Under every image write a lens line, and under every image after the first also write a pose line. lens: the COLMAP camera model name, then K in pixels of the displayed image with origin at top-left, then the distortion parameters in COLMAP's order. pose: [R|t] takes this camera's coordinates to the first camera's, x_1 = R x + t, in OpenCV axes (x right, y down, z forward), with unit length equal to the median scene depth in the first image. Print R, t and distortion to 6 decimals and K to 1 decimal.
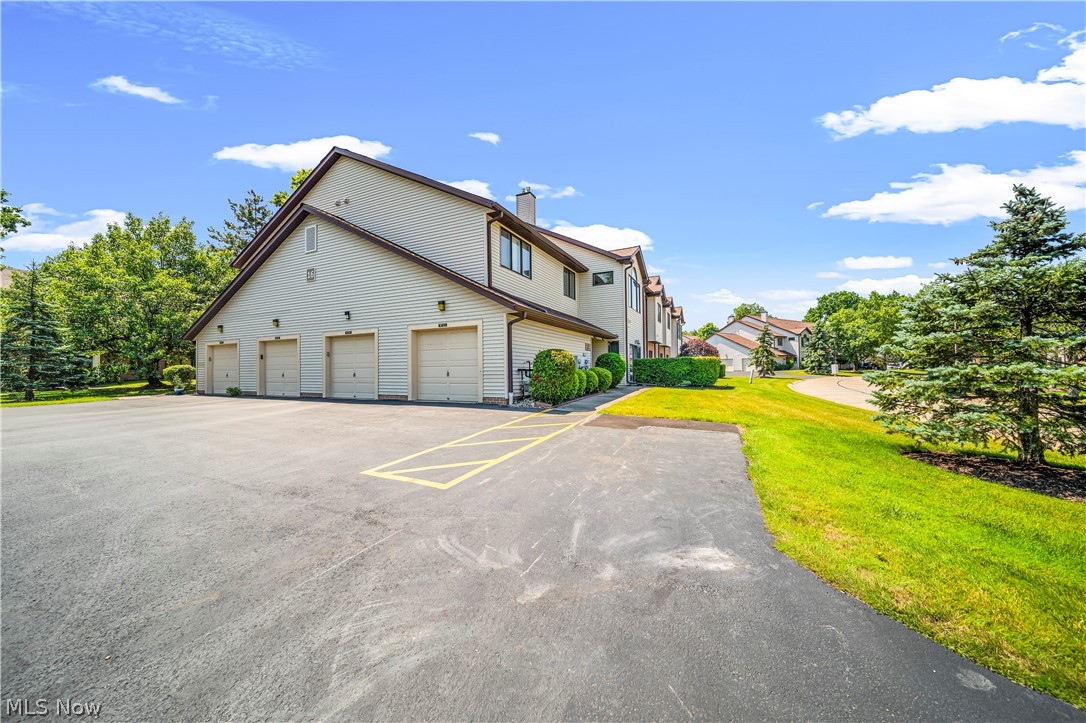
lens RADIAL K [[379.3, 0, 543.0], [0, 379.3, 357.3], [0, 0, 1]] dist [0.000010, -0.000486]
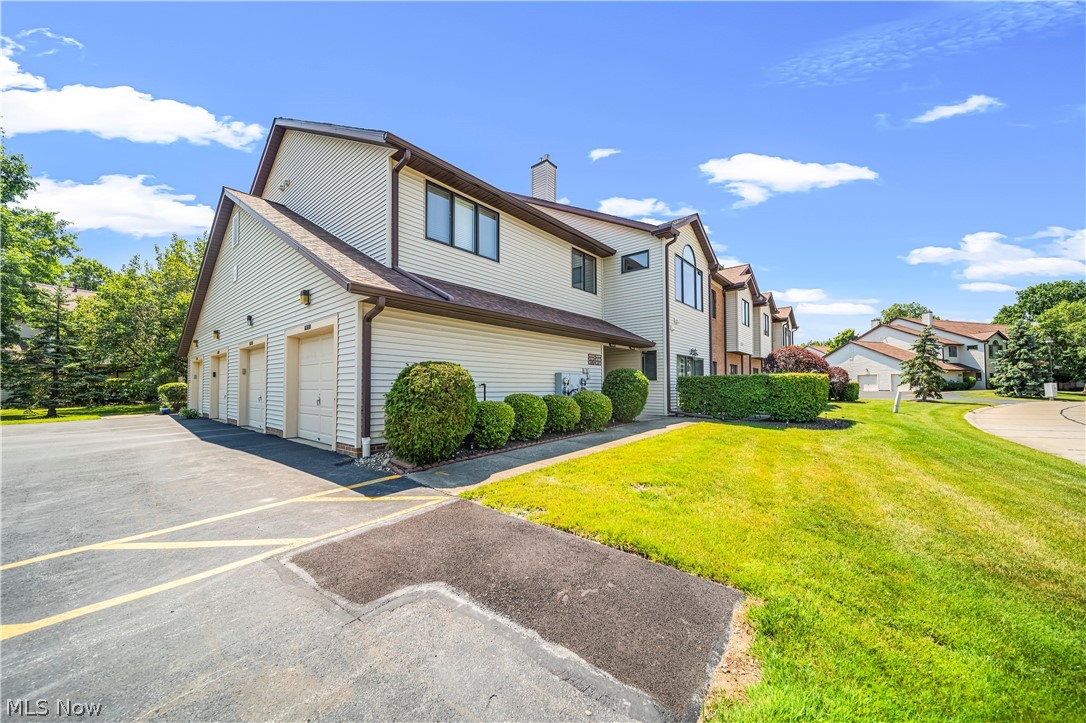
lens RADIAL K [[388.0, 0, 546.8], [0, 388.0, 372.3], [0, 0, 1]] dist [-0.000259, -0.000093]
pose [[0.968269, -0.002149, -0.249902, 0.209538], [0.001813, 0.999997, -0.001574, -0.003163], [0.249905, 0.001071, 0.968270, 0.310813]]
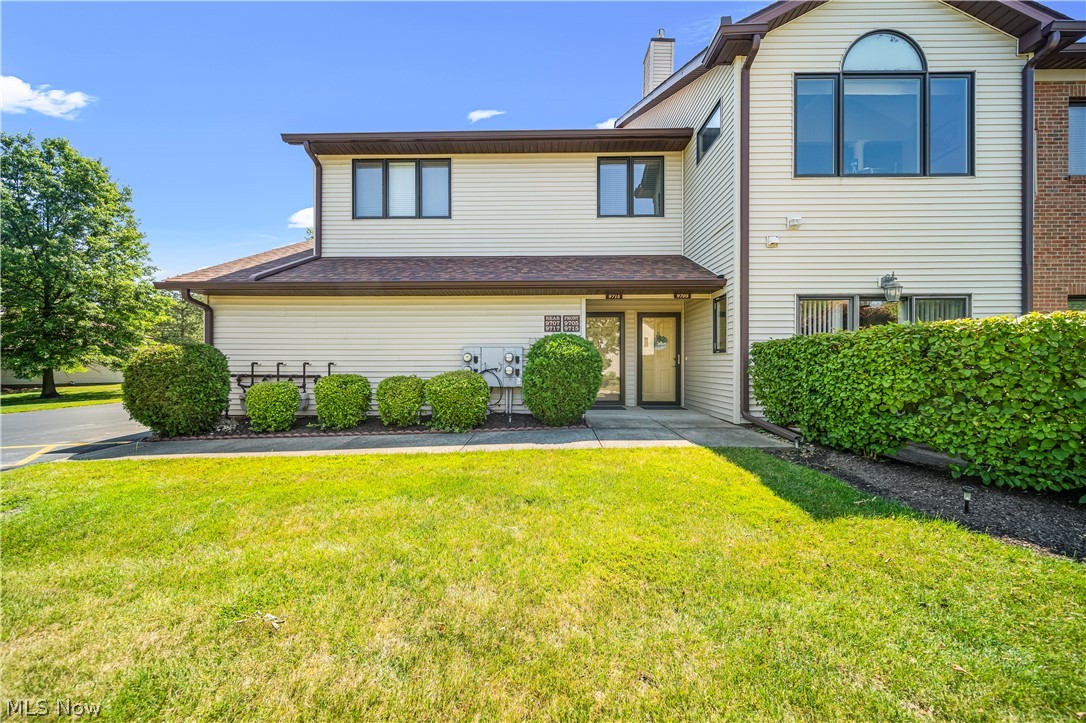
lens RADIAL K [[385.3, 0, 541.2], [0, 385.3, 361.3], [0, 0, 1]] dist [-0.000119, -0.000184]
pose [[0.417948, -0.028055, -0.908038, 0.491975], [0.028429, 0.999437, -0.017794, 0.020505], [0.908026, -0.018378, 0.418511, 0.802018]]
